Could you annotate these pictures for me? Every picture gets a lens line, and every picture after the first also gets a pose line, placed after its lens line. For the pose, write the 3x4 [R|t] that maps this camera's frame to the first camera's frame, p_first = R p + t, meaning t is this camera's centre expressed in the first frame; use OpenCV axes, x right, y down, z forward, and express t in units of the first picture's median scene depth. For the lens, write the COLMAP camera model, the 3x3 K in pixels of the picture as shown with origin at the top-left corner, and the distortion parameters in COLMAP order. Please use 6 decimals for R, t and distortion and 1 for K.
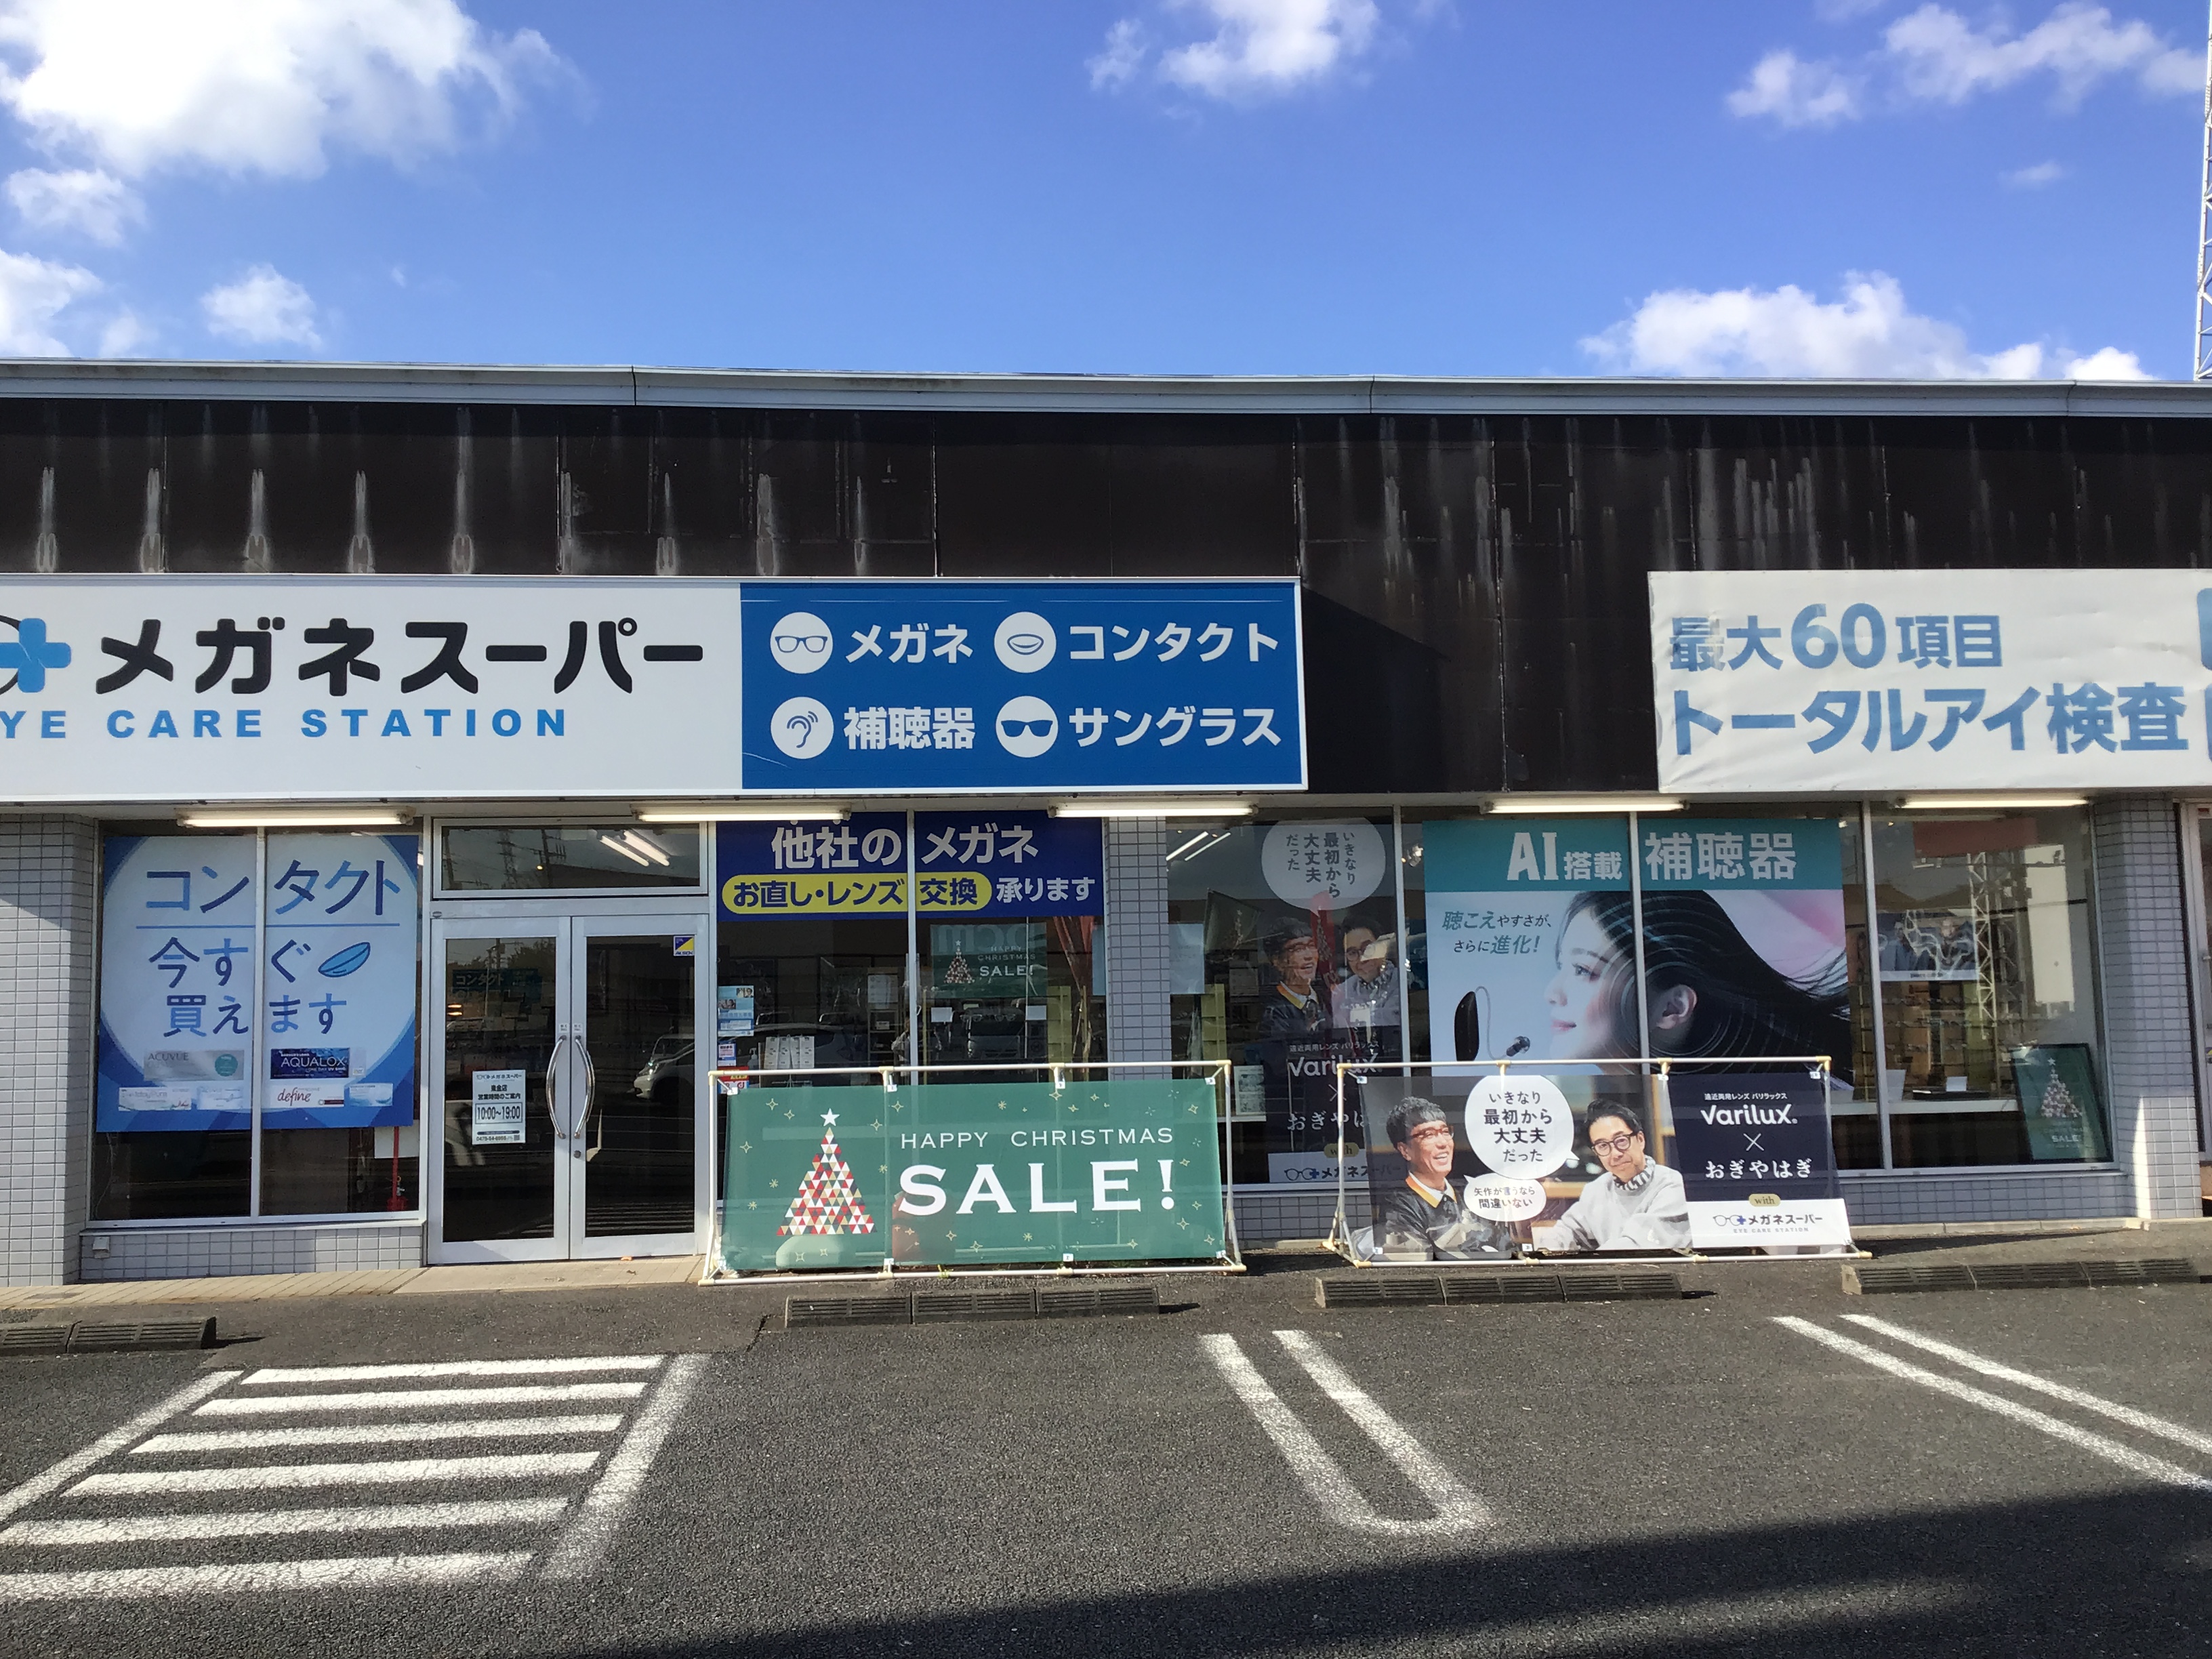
lens RADIAL K [[1960.1, 0, 1106.0], [0, 1960.1, 829.5], [0, 0, 1]] dist [0.090715, -0.179247]
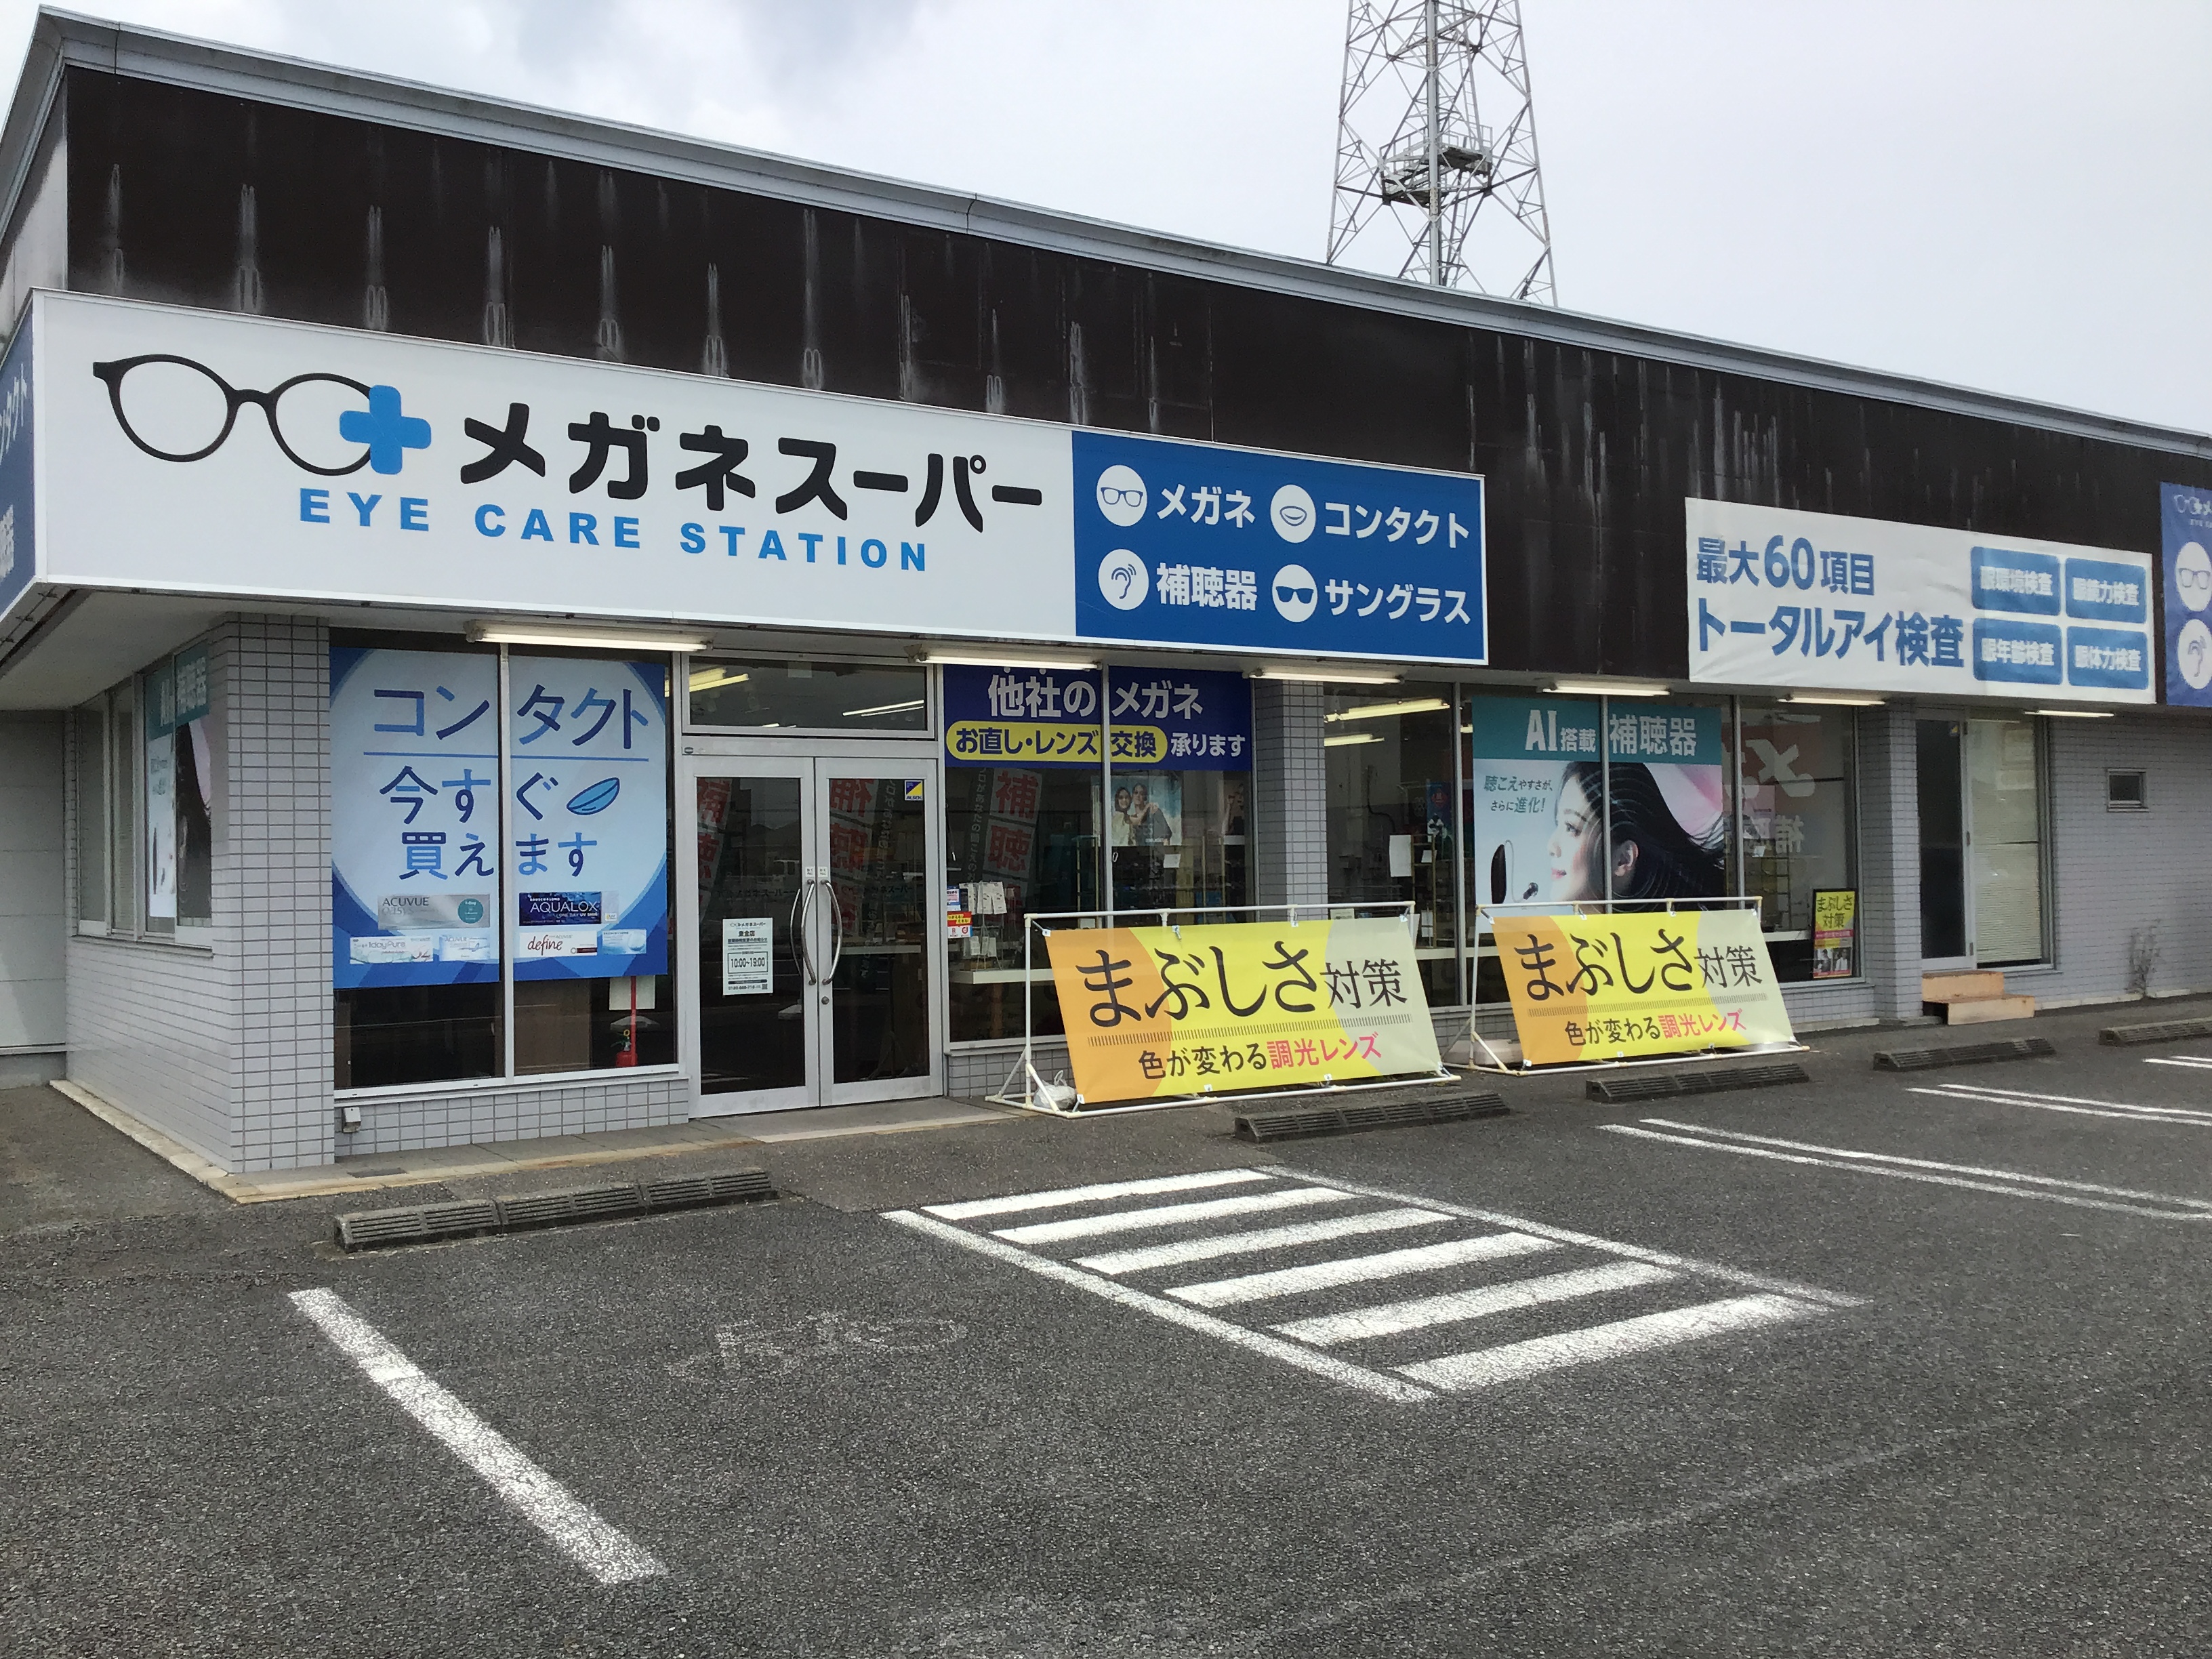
lens RADIAL K [[1969.3, 0, 1106.0], [0, 1969.3, 829.5], [0, 0, 1]] dist [0.061350, -0.001911]
pose [[0.883491, 0.012679, 0.468276, -0.606704], [-0.042829, 0.997633, 0.053794, 0.022012], [-0.466486, -0.067582, 0.881943, 0.082371]]
